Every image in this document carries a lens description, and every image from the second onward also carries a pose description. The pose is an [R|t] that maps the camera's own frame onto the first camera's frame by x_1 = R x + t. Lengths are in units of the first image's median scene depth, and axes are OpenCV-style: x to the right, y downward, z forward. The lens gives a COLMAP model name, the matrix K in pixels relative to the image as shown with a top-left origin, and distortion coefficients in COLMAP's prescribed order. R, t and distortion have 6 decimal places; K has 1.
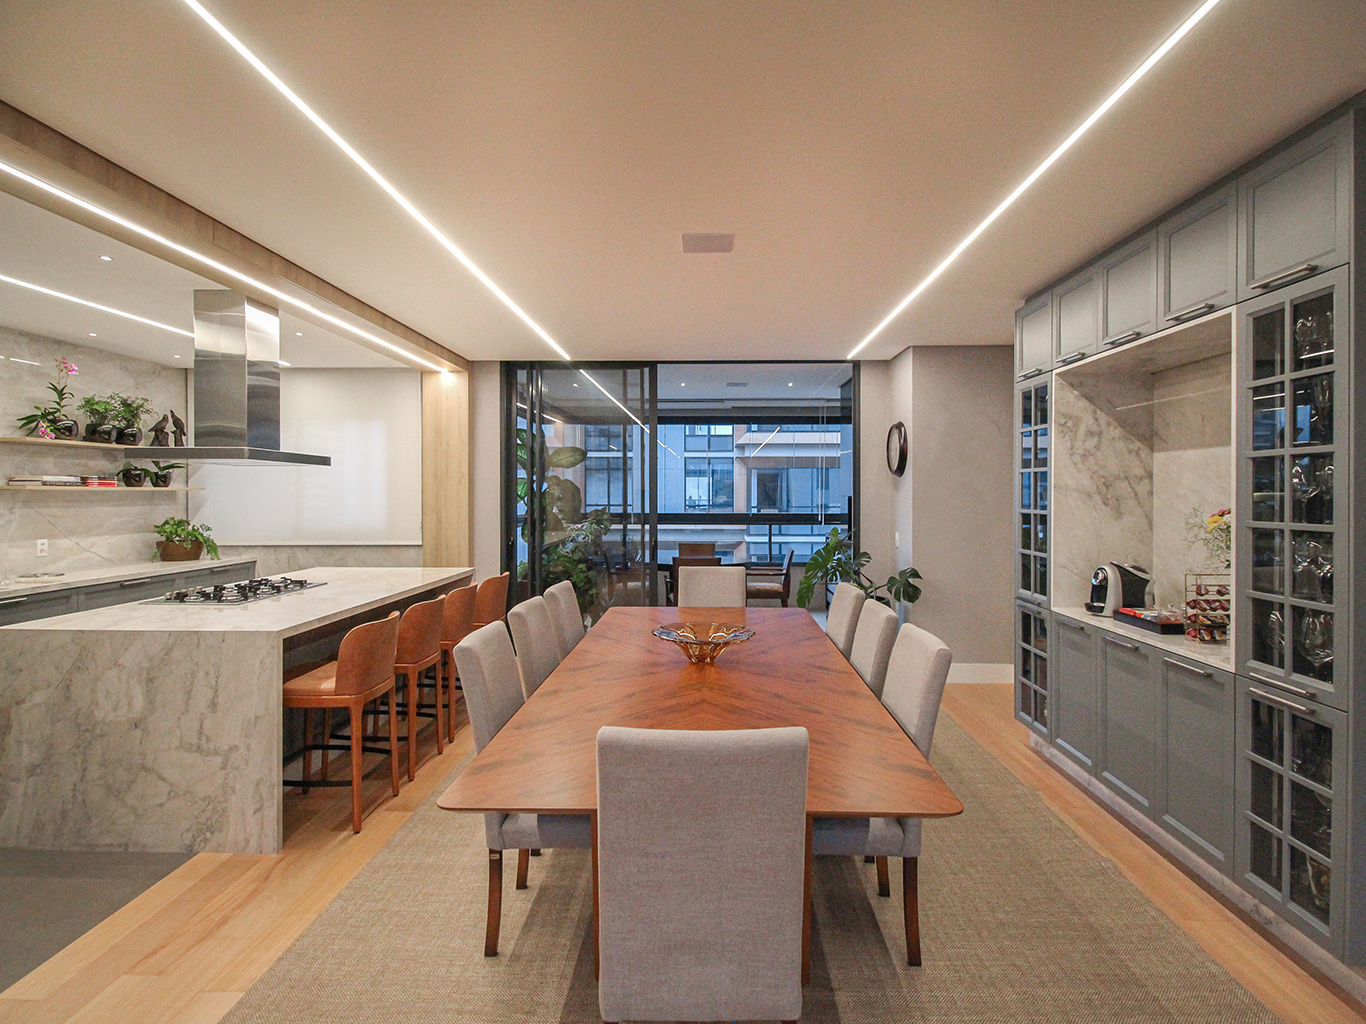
lens RADIAL K [[713.0, 0, 691.6], [0, 713.0, 501.1], [0, 0, 1]] dist [-0.006135, -0.001540]
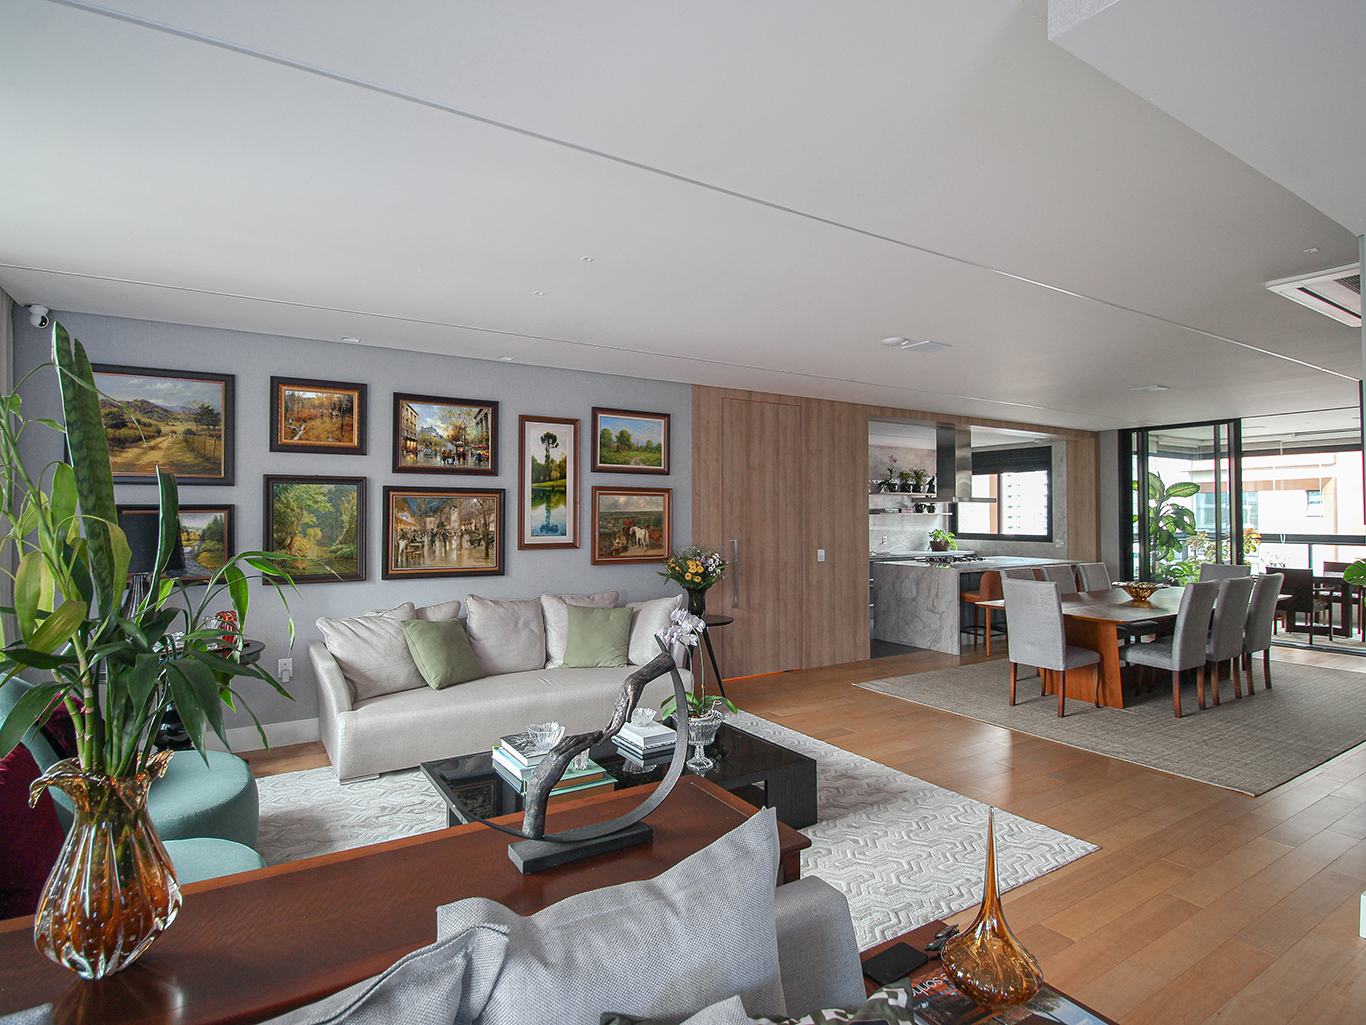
lens RADIAL K [[713.0, 0, 684.9], [0, 713.0, 507.6], [0, 0, 1]] dist [-0.006135, -0.001540]
pose [[0.538459, -0.009946, -0.842593, 0.712504], [-0.009350, 0.999798, -0.017777, 0.008530], [0.842600, 0.017450, 0.538258, -0.825093]]
